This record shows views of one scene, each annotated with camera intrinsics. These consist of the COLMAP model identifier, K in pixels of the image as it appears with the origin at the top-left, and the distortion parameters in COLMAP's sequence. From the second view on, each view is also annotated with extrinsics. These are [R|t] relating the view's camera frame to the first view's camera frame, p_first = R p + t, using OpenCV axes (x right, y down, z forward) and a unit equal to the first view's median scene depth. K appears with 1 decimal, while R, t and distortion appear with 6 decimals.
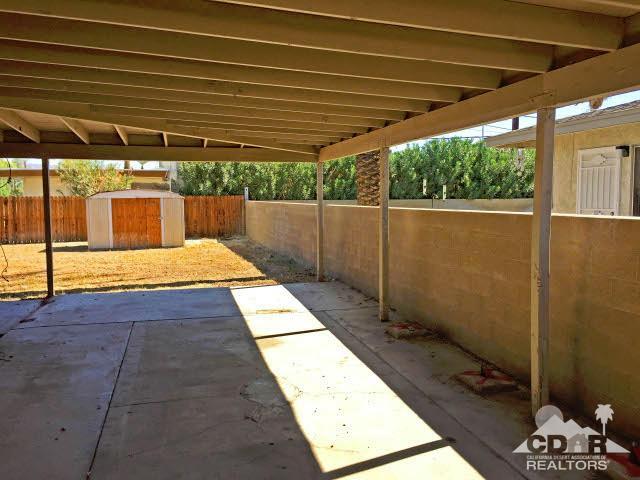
lens RADIAL K [[551.2, 0, 323.3], [0, 551.2, 238.9], [0, 0, 1]] dist [0.080499, -0.115629]
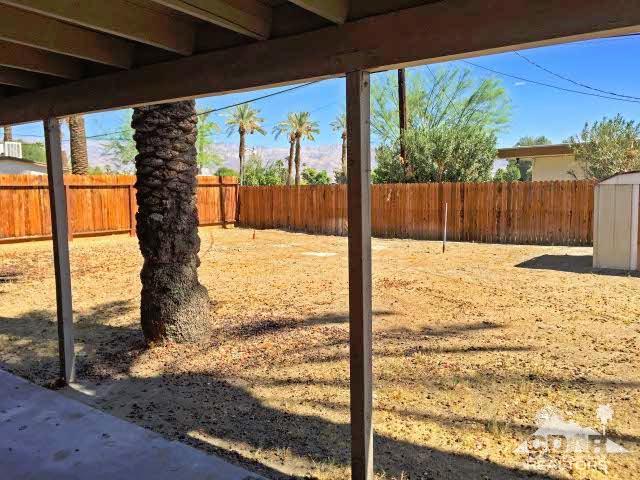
lens RADIAL K [[551.2, 0, 323.3], [0, 551.2, 238.9], [0, 0, 1]] dist [0.080499, -0.115629]
pose [[0.618257, 0.068119, -0.783018, -0.114167], [-0.042619, 0.997677, 0.053142, -0.029123], [0.784820, 0.000516, 0.619724, 0.346485]]
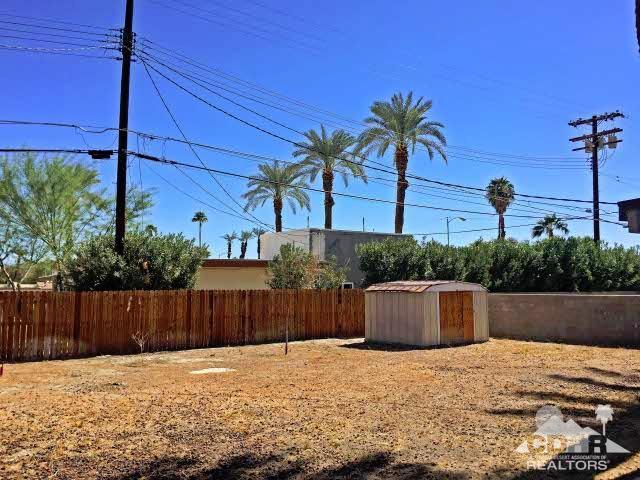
lens RADIAL K [[551.2, 0, 323.3], [0, 551.2, 238.9], [0, 0, 1]] dist [0.080499, -0.115629]
pose [[0.946333, 0.025647, 0.322175, -0.783318], [0.026886, 0.987144, -0.157555, -0.015341], [-0.322074, 0.157761, 0.933477, 0.139627]]
